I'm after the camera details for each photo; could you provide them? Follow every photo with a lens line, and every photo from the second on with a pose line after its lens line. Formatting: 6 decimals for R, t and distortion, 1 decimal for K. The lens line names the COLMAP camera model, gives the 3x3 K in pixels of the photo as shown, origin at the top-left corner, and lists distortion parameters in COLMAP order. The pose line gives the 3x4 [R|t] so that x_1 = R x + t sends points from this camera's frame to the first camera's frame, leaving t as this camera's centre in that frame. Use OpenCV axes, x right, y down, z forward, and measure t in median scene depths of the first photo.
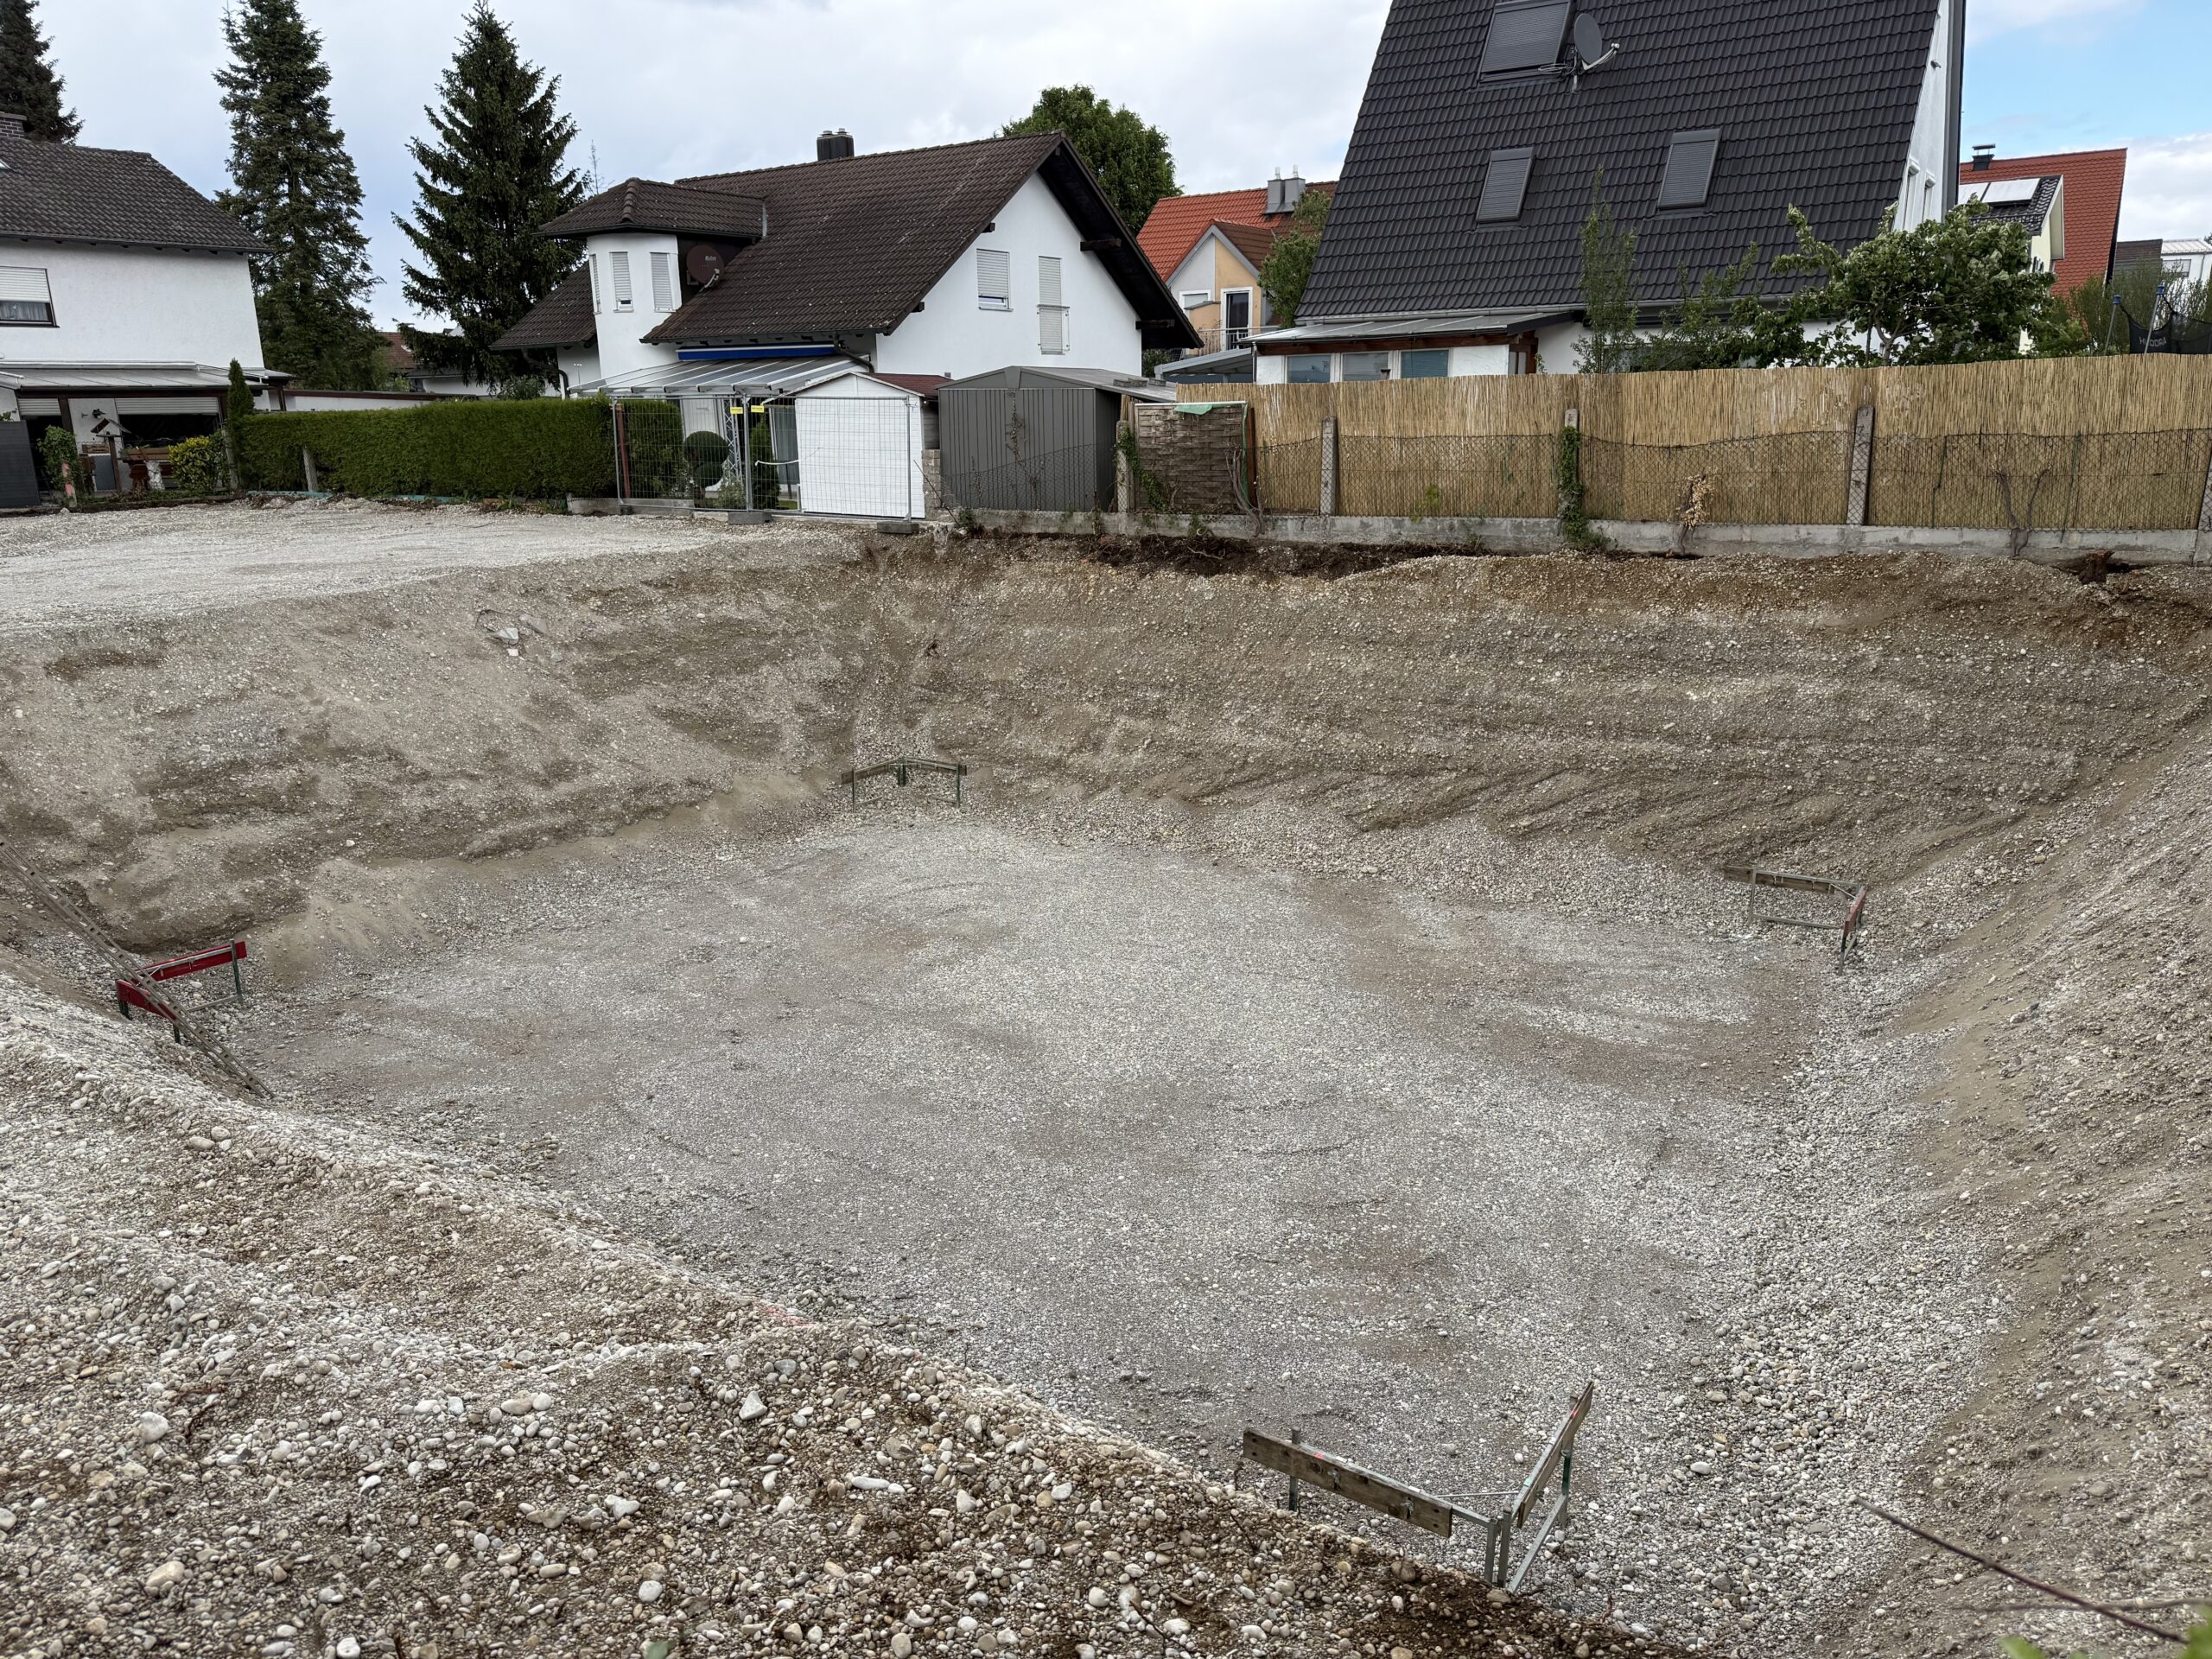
lens RADIAL K [[1539.7, 0, 1115.8], [0, 1539.7, 836.0], [0, 0, 1]] dist [0.099707, -0.140660]
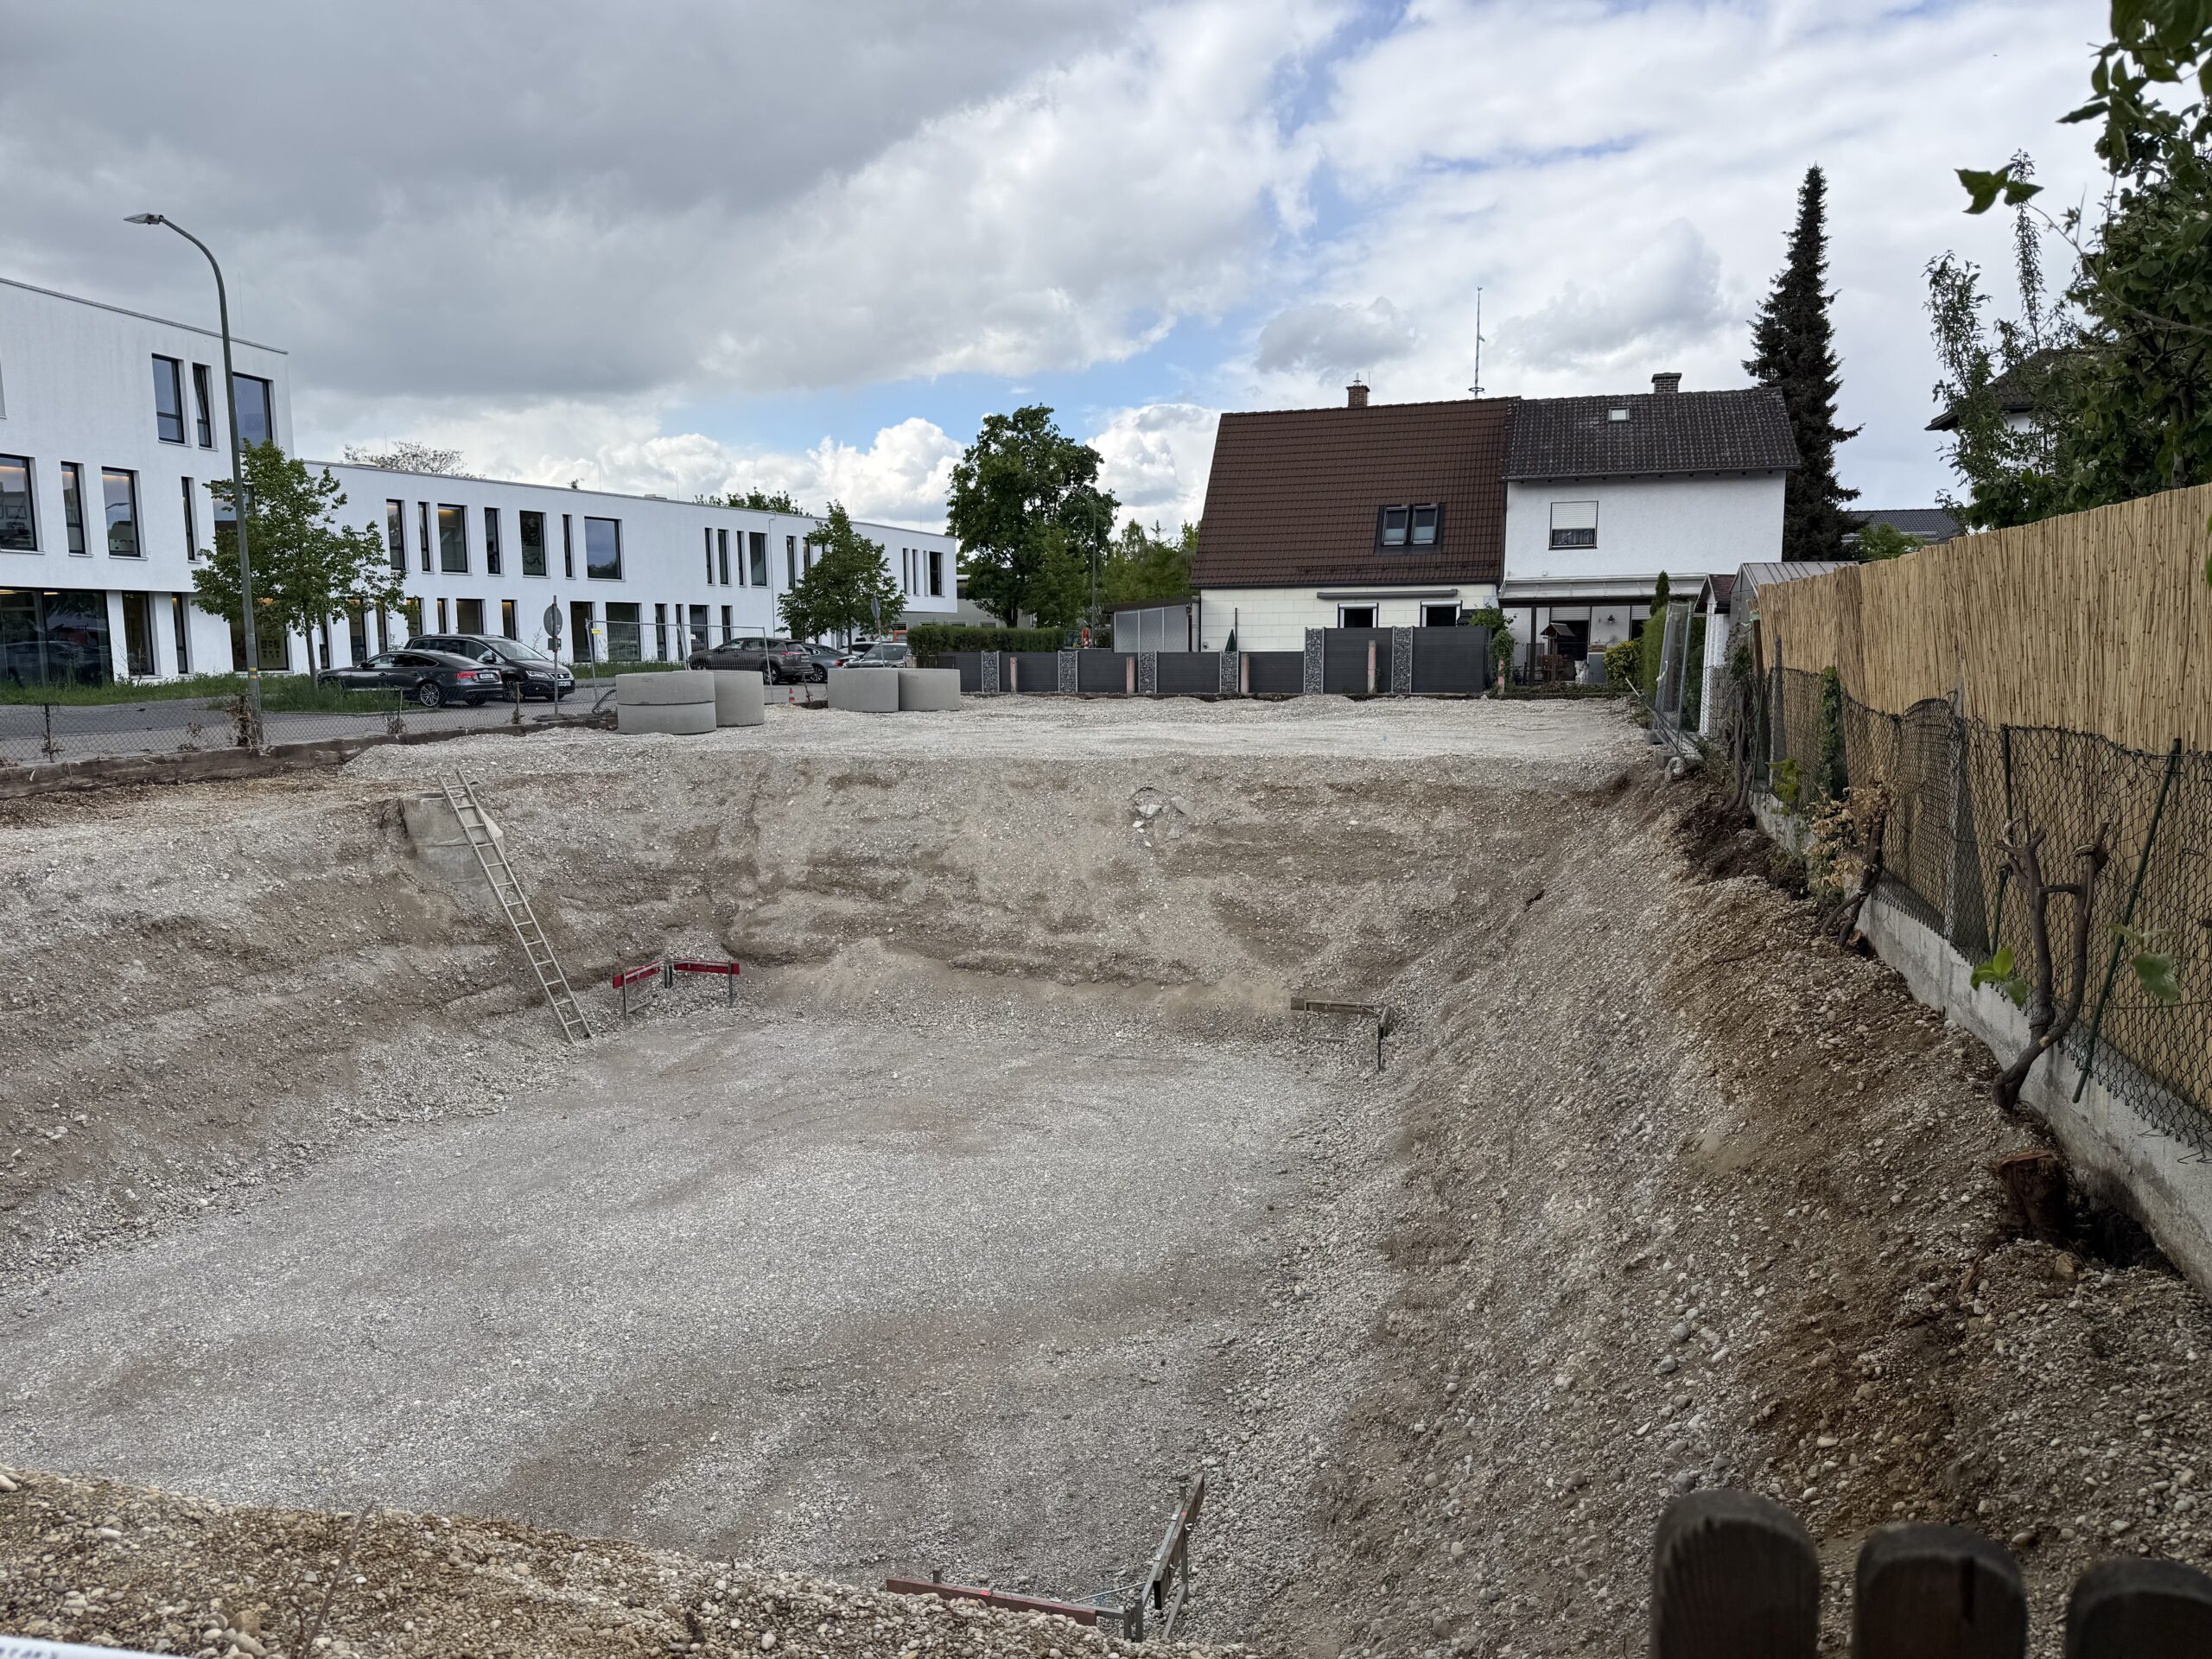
lens RADIAL K [[1531.5, 0, 1102.6], [0, 1531.5, 825.6], [0, 0, 1]] dist [0.132658, -0.194293]
pose [[0.290148, 0.134101, -0.947539, 0.817414], [-0.255271, 0.965103, 0.058420, -0.207134], [0.922307, 0.224929, 0.314255, 0.717145]]
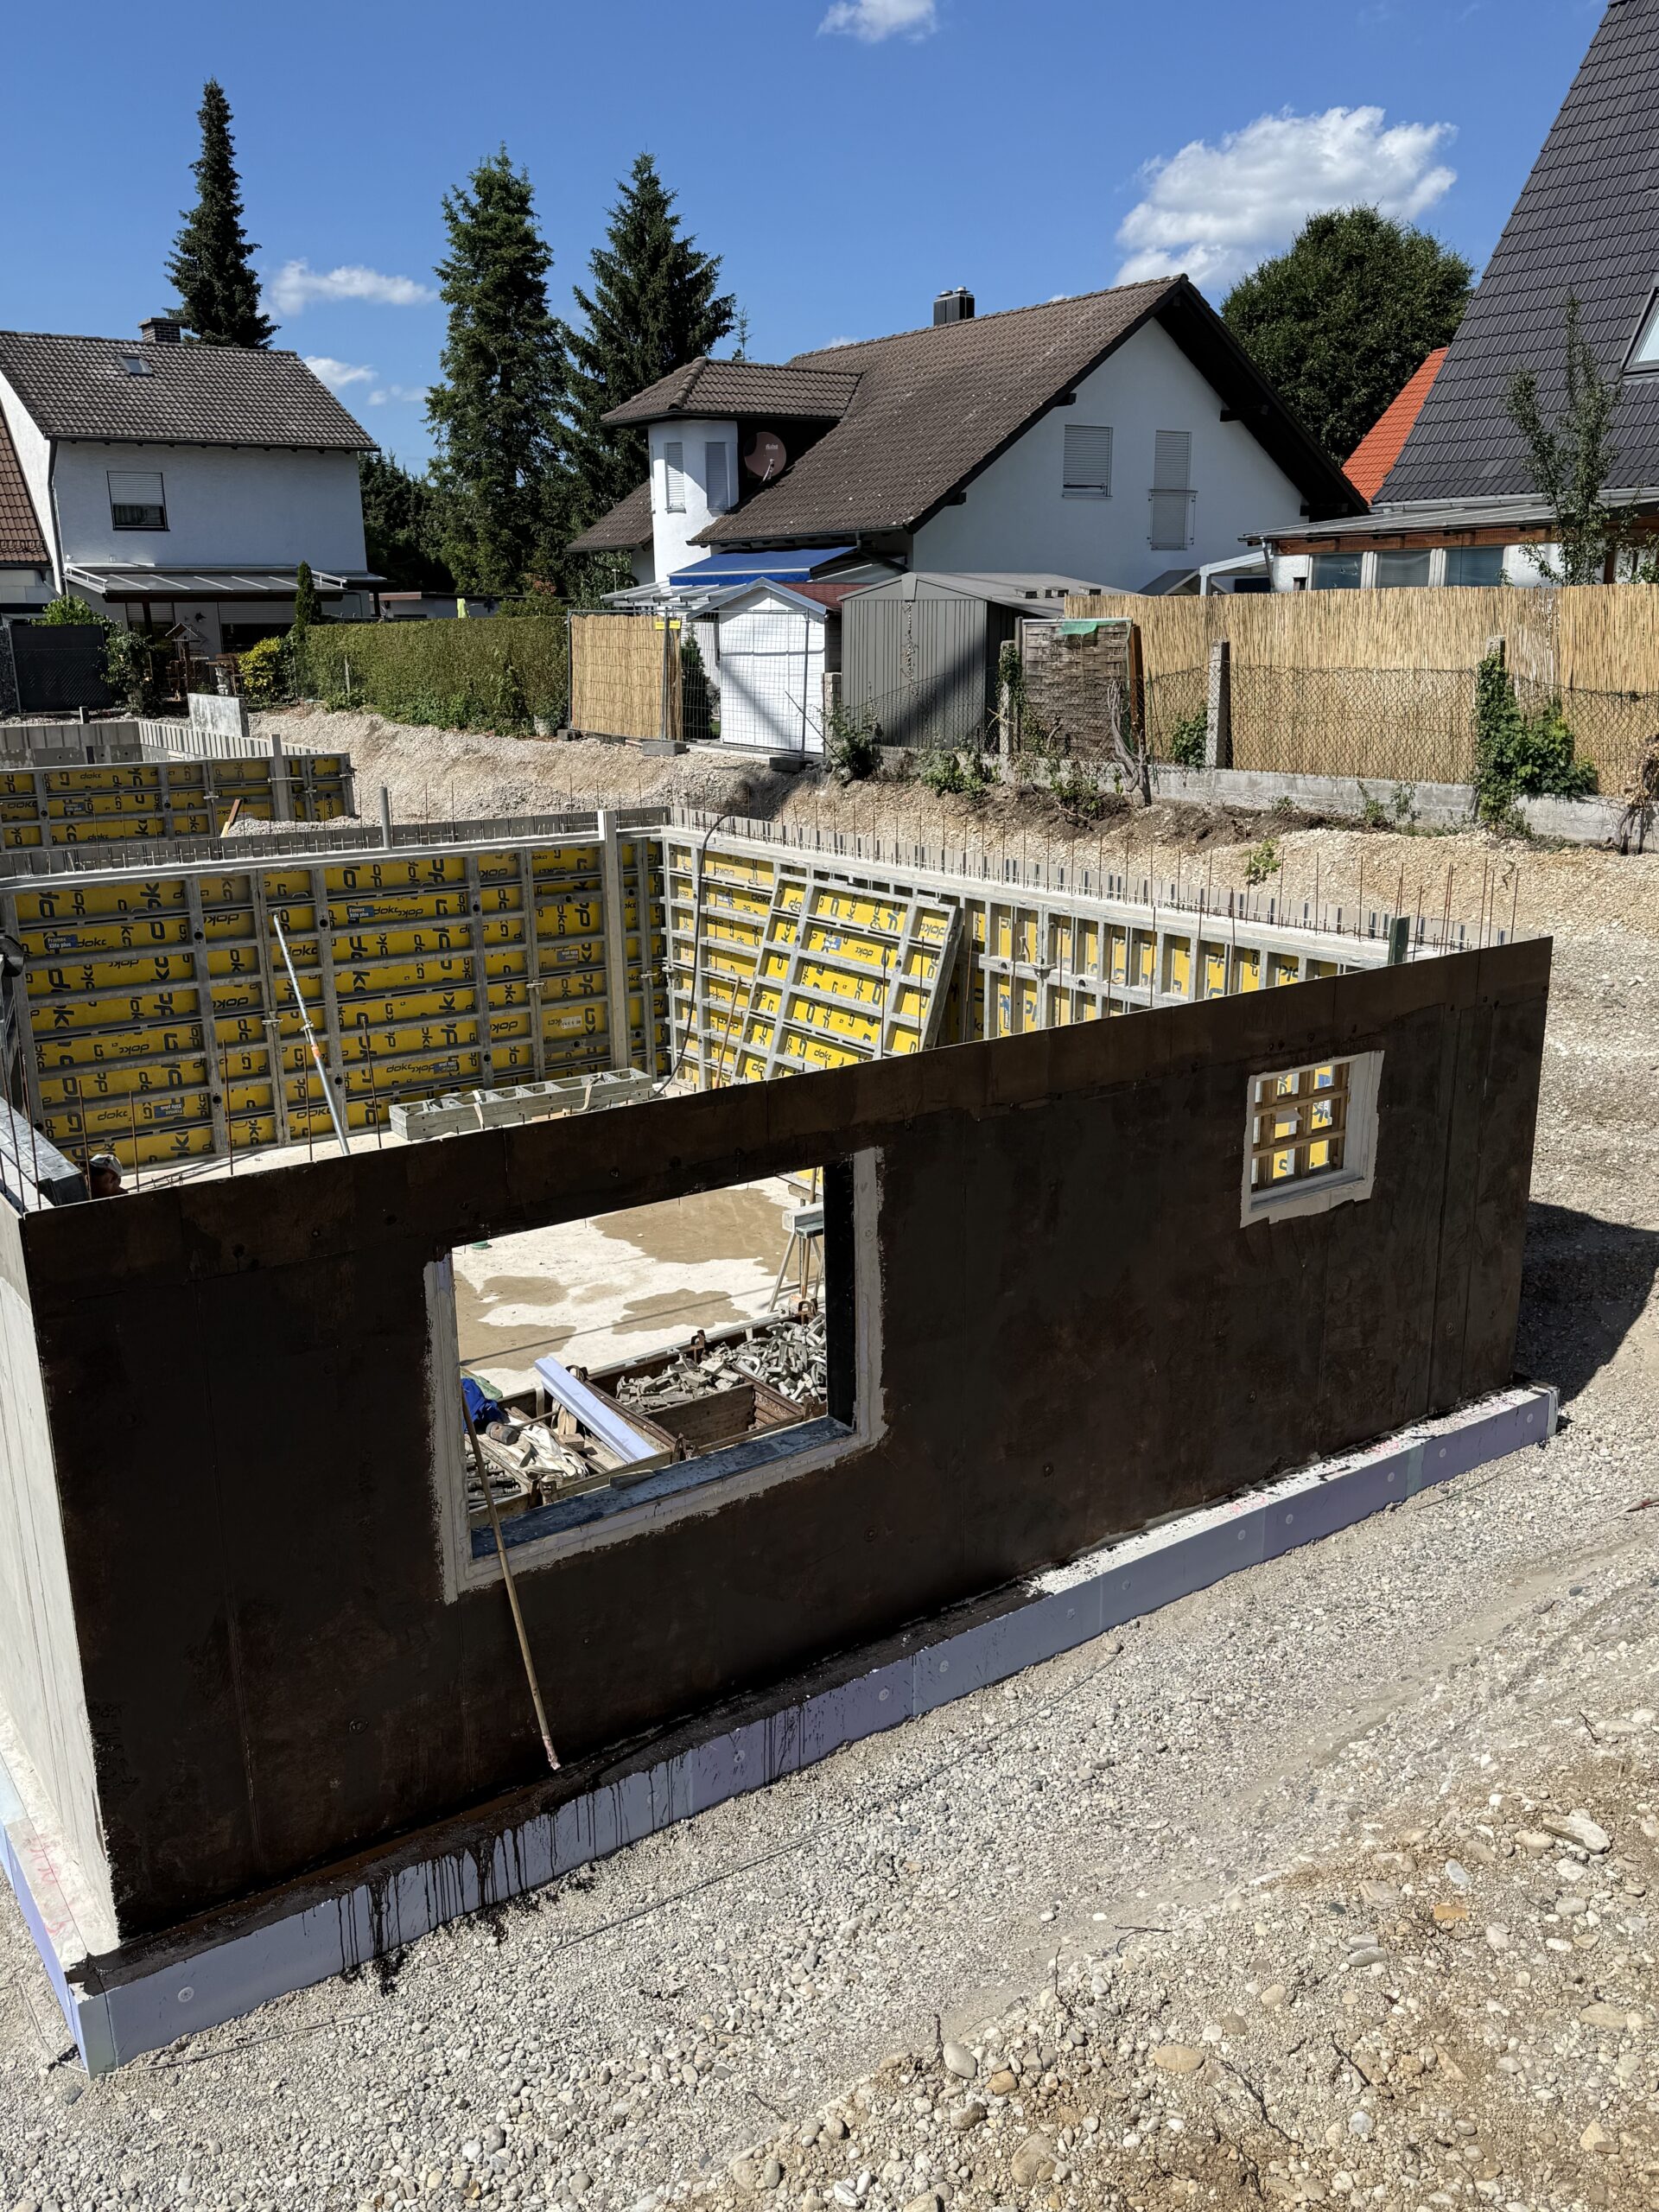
lens RADIAL K [[1782.2, 0, 840.8], [0, 1782.2, 1112.6], [0, 0, 1]] dist [0.193611, -0.429927]
pose [[0.931821, 0.101830, -0.348339, 0.373871], [-0.101003, 0.994673, 0.020586, -0.049097], [0.348579, 0.016001, 0.937143, 0.136321]]
